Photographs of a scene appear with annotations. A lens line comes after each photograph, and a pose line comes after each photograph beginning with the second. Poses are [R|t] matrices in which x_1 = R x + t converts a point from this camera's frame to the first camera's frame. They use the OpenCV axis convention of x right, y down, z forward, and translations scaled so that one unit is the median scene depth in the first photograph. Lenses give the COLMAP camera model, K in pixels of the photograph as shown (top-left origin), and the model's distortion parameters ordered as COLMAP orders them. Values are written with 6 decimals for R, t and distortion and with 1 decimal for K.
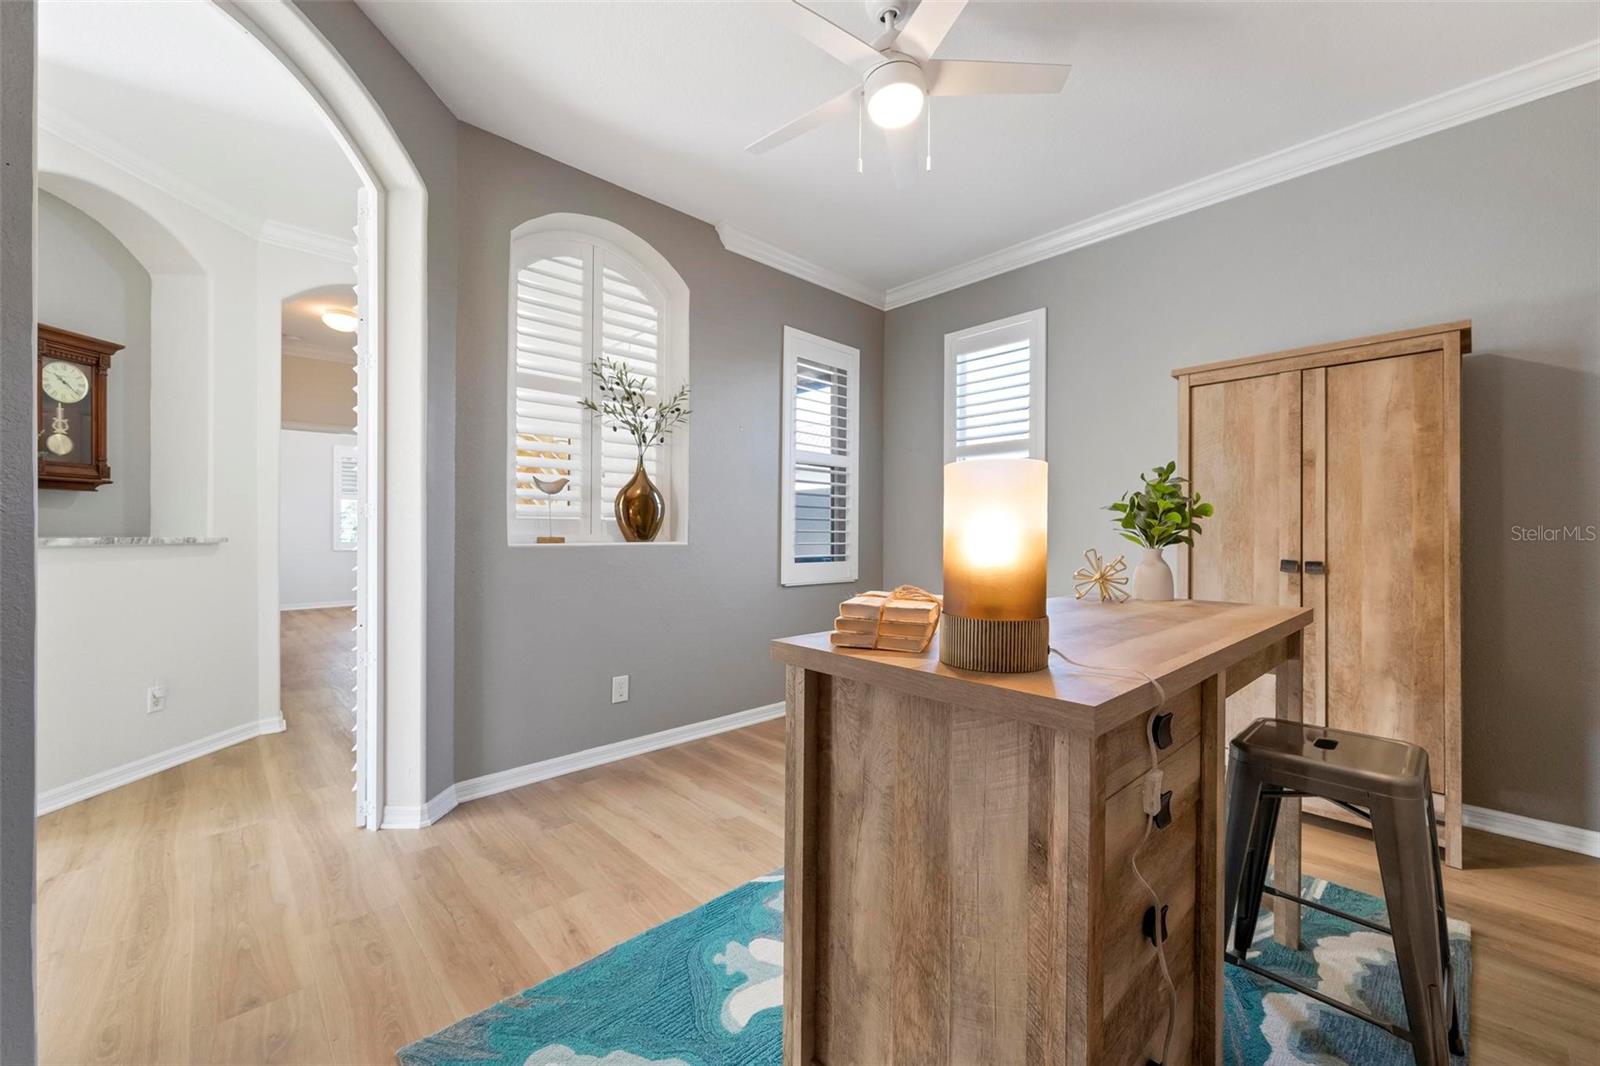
lens RADIAL K [[628.2, 0, 840.6], [0, 628.2, 533.0], [0, 0, 1]] dist [-0.000383, 0.000000]
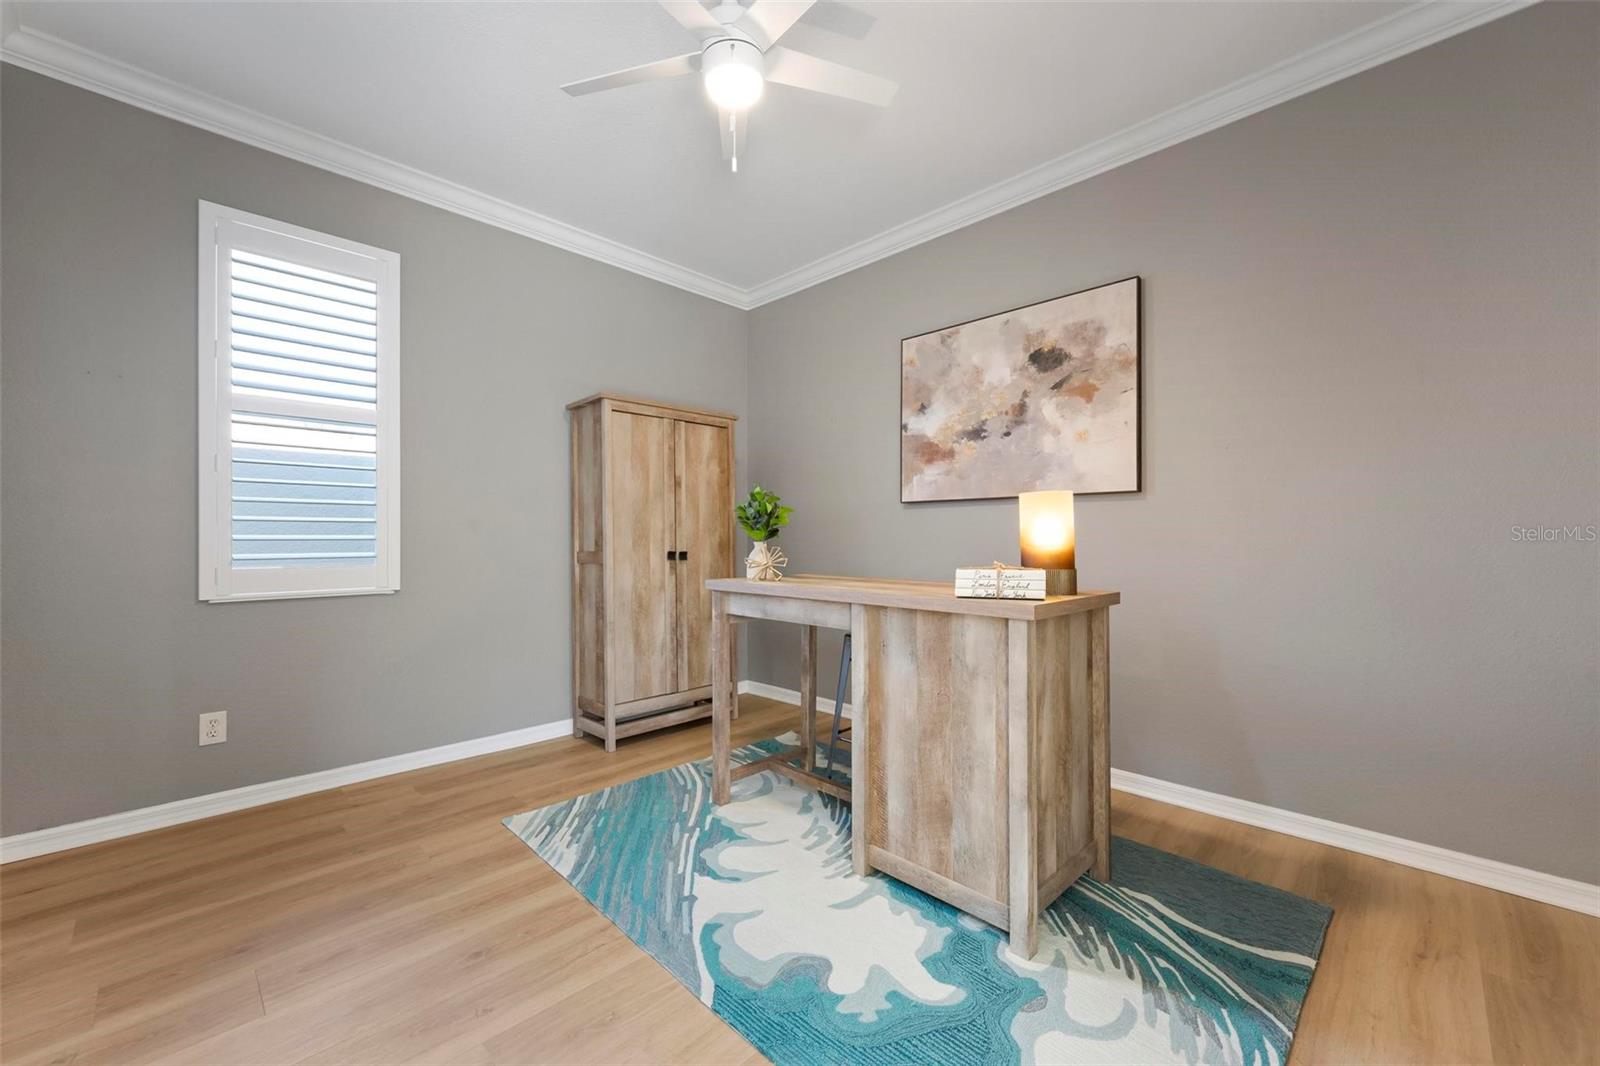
lens RADIAL K [[620.7, 0, 800.0], [0, 620.7, 533.0], [0, 0, 1]] dist [0.010096, 0.000208]
pose [[0.004485, -0.004452, 0.999980, -0.690794], [0.003876, 0.999983, 0.004434, -0.003845], [-0.999982, 0.003856, 0.004502, 0.704079]]
